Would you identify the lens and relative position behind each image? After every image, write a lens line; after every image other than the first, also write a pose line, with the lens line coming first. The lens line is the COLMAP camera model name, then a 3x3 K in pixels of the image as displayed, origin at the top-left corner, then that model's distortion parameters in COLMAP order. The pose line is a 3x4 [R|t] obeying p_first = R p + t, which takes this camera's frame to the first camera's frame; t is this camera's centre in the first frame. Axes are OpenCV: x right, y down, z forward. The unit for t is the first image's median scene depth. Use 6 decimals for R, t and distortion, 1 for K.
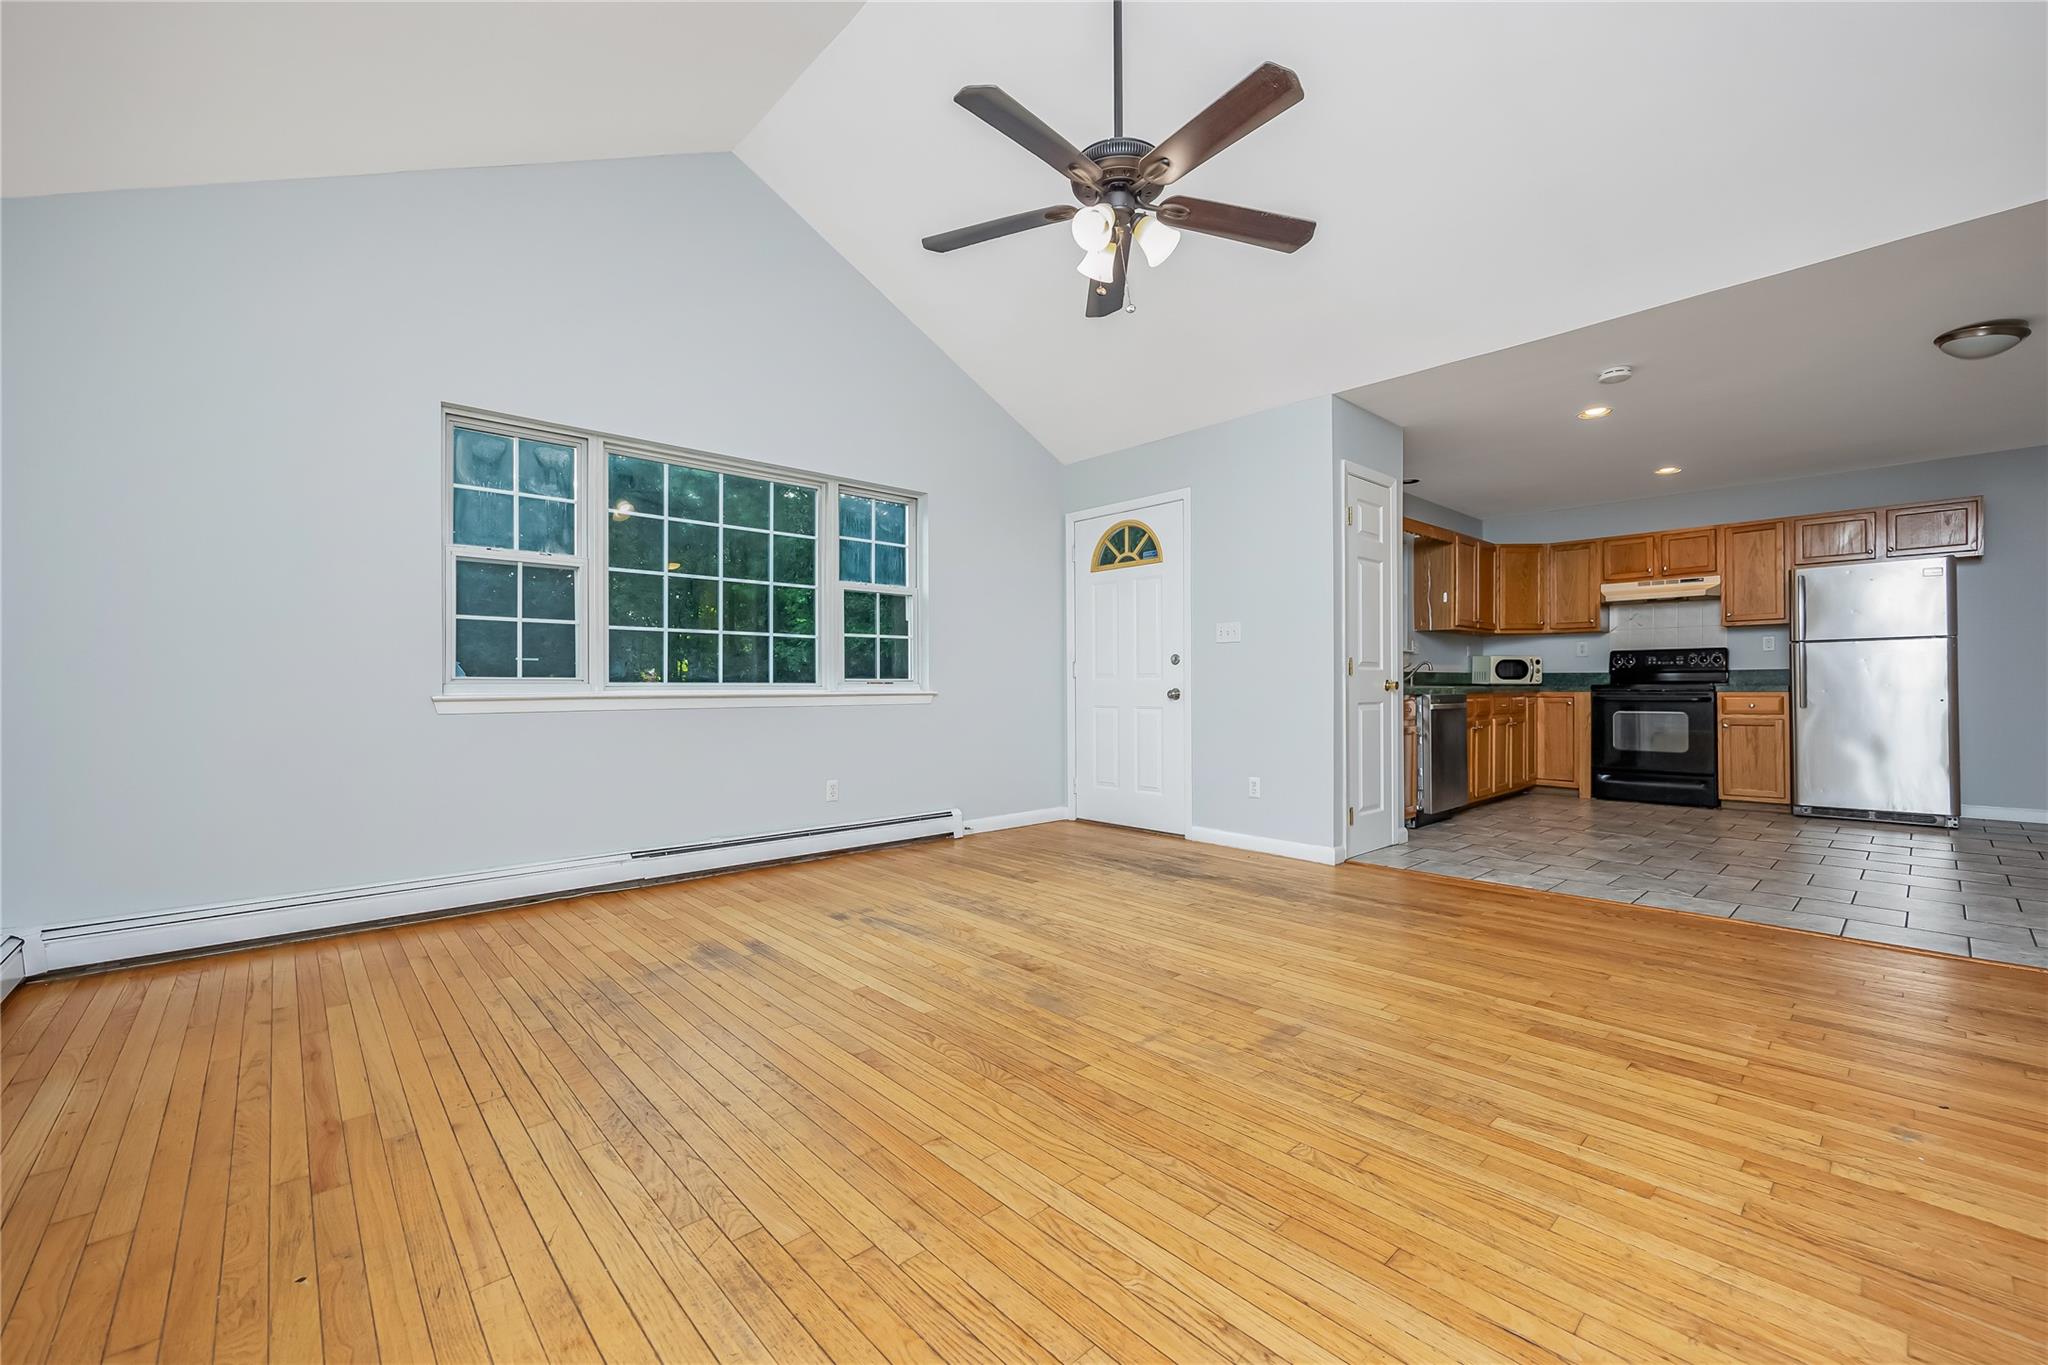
lens RADIAL K [[815.9, 0, 1024.0], [0, 815.9, 682.5], [0, 0, 1]] dist [-0.000490, 0.000022]
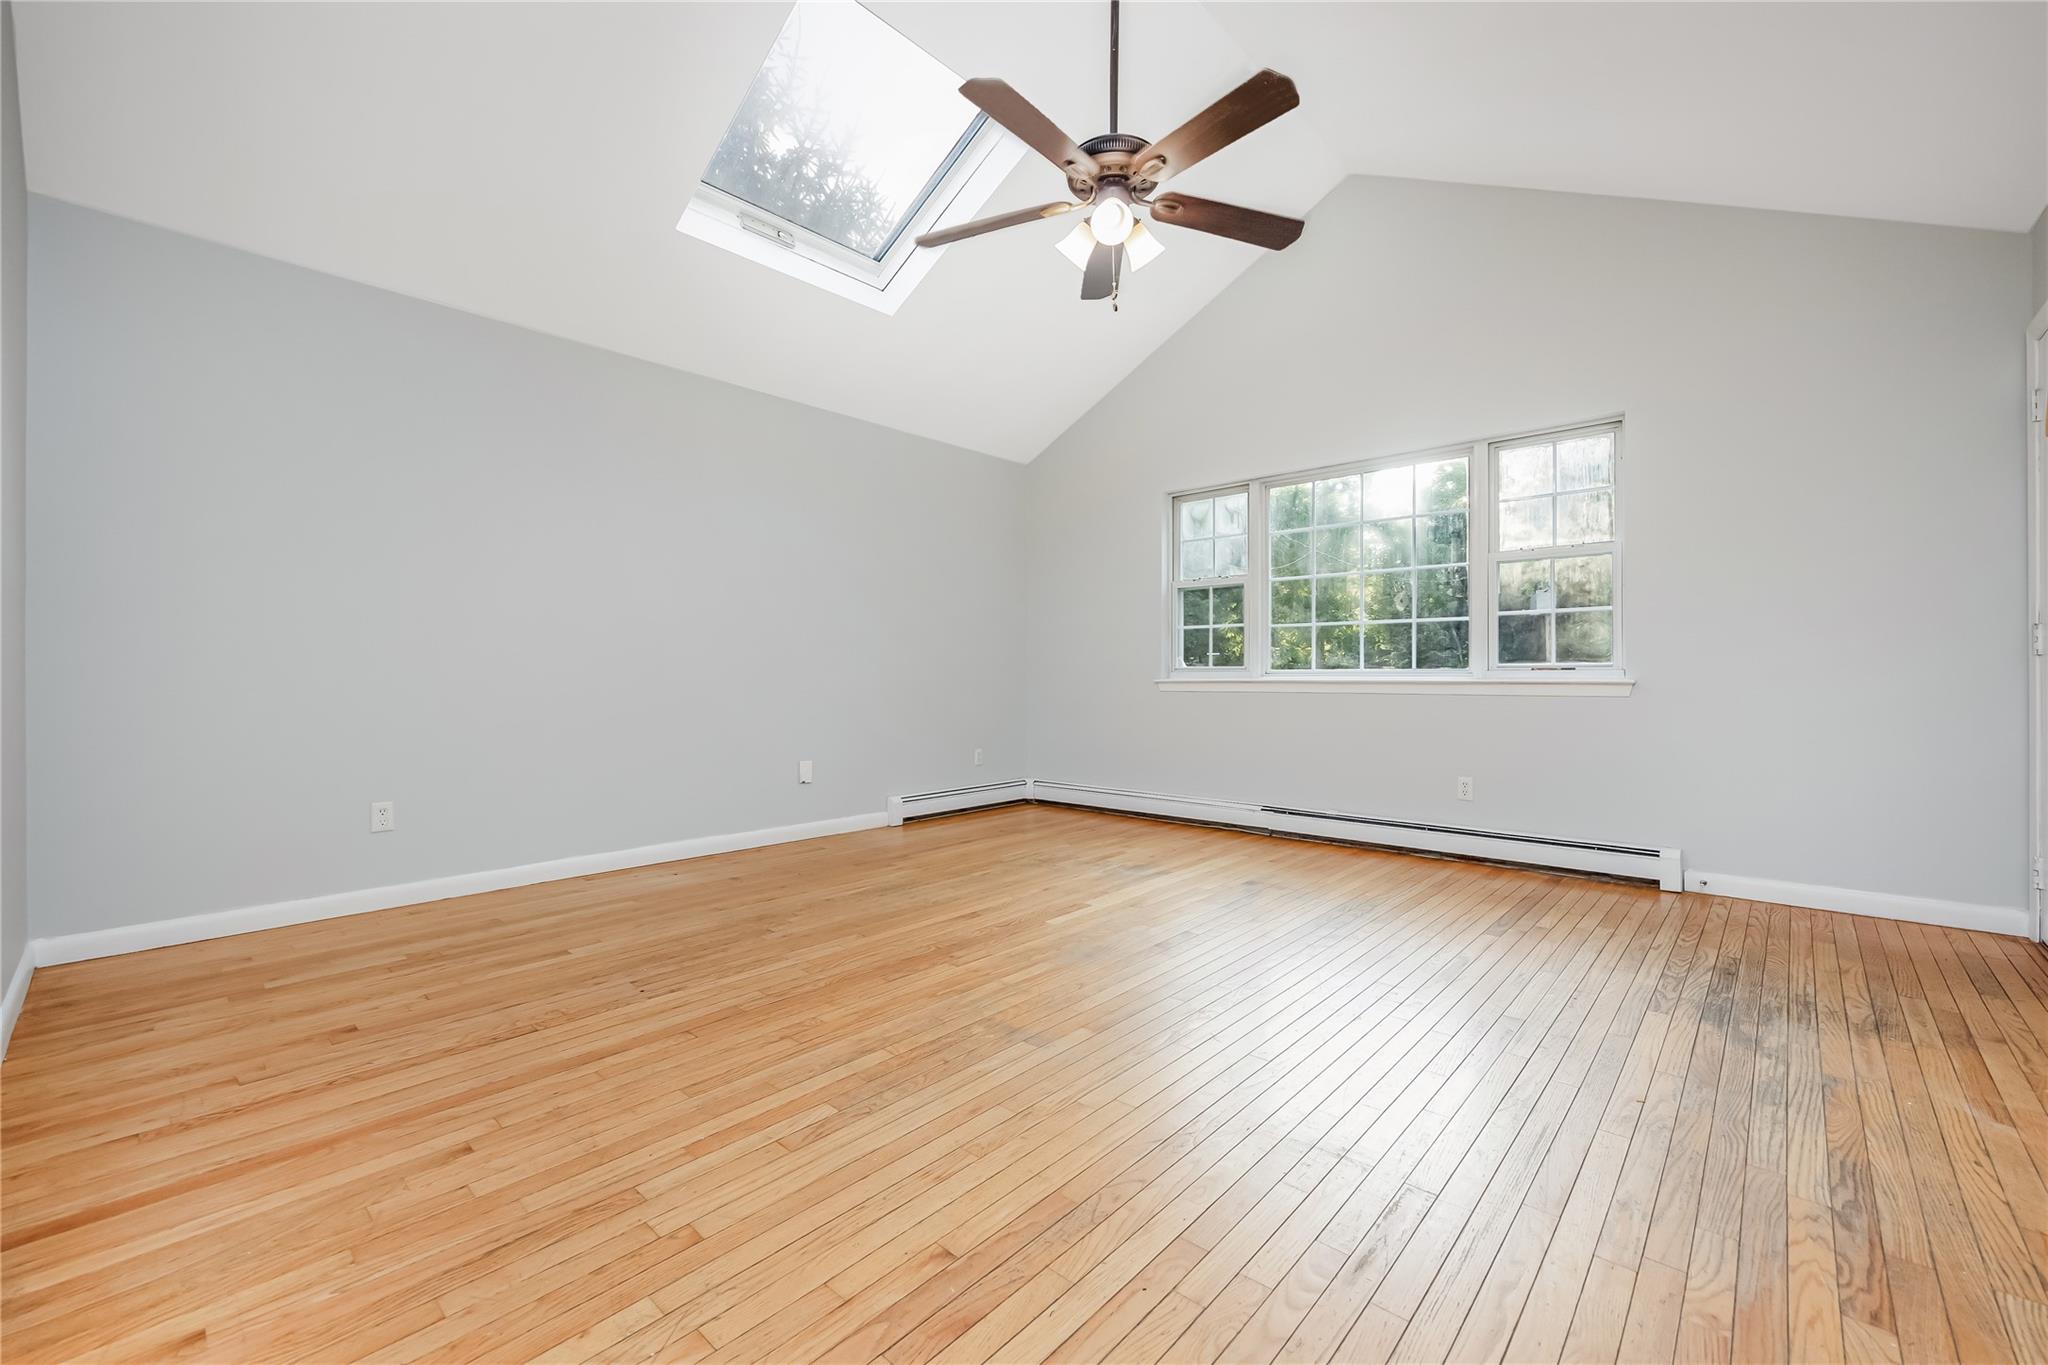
lens RADIAL K [[818.1, 0, 1023.6], [0, 818.1, 674.3], [0, 0, 1]] dist [0.000289, 0.000088]
pose [[0.094286, -0.000940, -0.995545, 1.147786], [0.008068, 0.999967, -0.000180, 0.007013], [0.995512, -0.008015, 0.094290, 0.821539]]
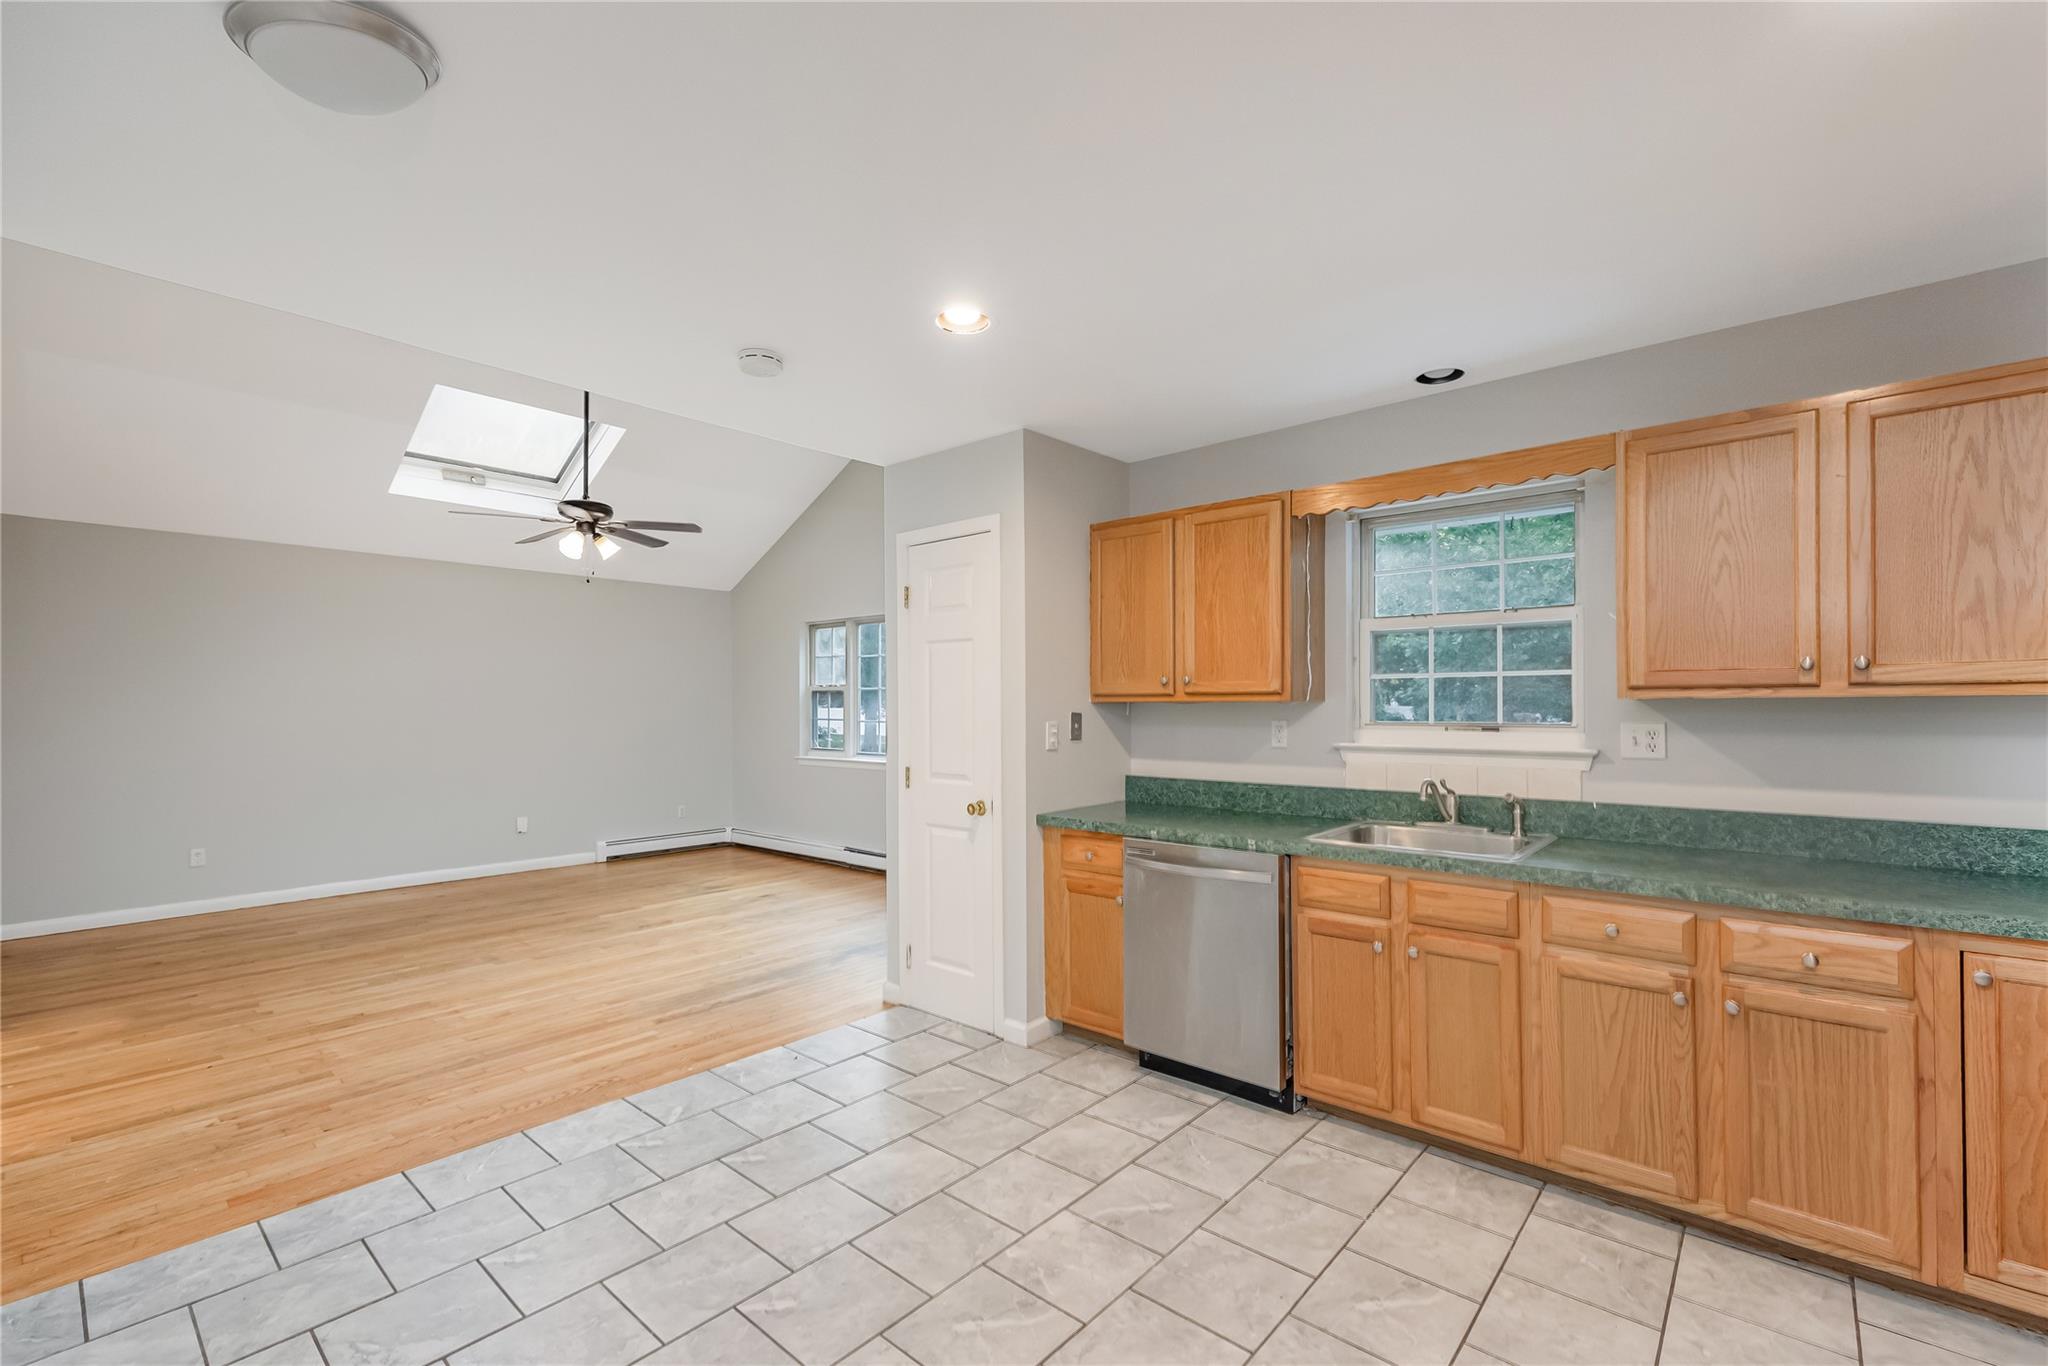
lens RADIAL K [[875.6, 0, 1036.6], [0, 875.6, 706.2], [0, 0, 1]] dist [0.001490, 0.000732]
pose [[0.128270, 0.002163, -0.991737, 2.331452], [0.007880, 0.999964, 0.003200, -0.164012], [0.991708, -0.008225, 0.128248, 1.828476]]
